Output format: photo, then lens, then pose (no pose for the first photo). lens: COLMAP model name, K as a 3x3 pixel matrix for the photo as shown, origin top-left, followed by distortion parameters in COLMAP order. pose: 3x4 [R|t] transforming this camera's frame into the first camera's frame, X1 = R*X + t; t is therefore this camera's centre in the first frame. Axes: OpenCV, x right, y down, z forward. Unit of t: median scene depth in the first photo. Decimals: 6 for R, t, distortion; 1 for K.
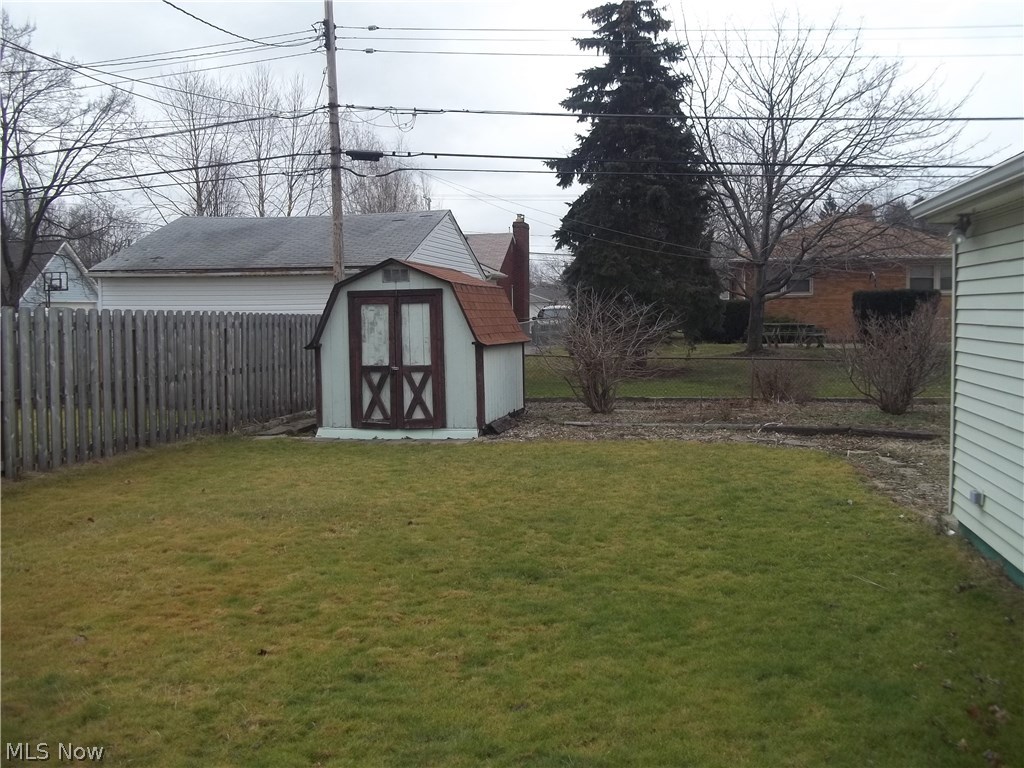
lens RADIAL K [[969.4, 0, 516.0], [0, 969.4, 380.6], [0, 0, 1]] dist [0.013099, 0.000000]
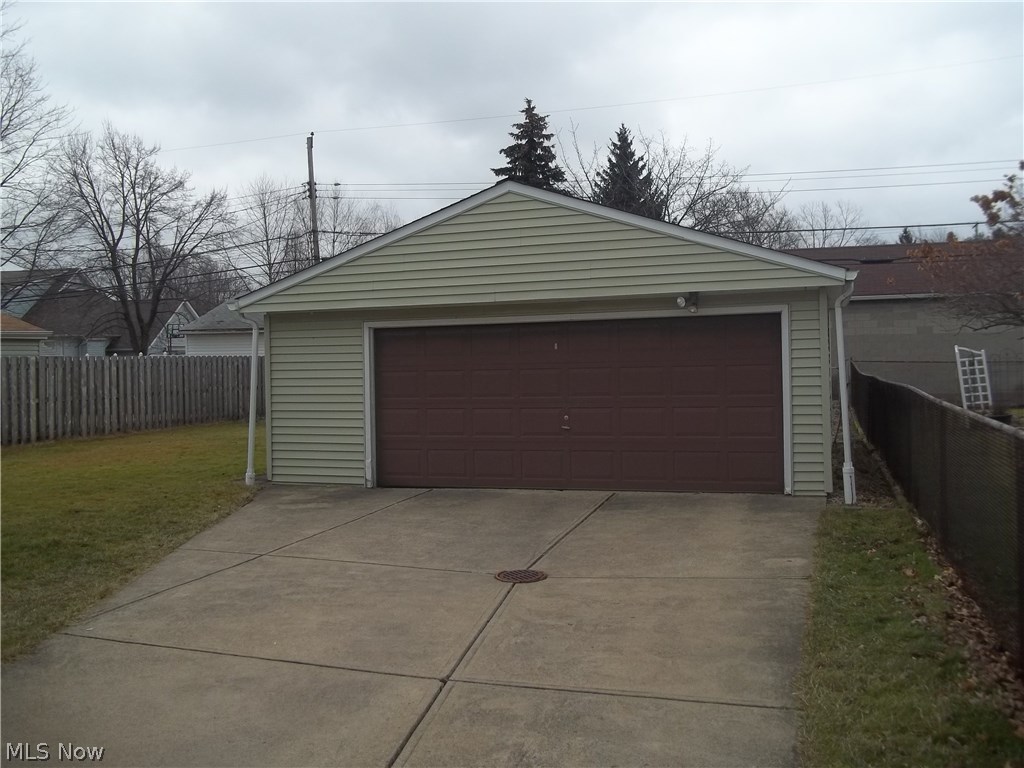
lens RADIAL K [[969.4, 0, 508.4], [0, 969.4, 384.5], [0, 0, 1]] dist [0.013099, 0.000000]
pose [[0.991588, -0.007968, -0.129185, 0.446547], [0.003792, 0.999463, -0.032537, 0.045532], [0.129375, 0.031773, 0.991087, -0.755847]]
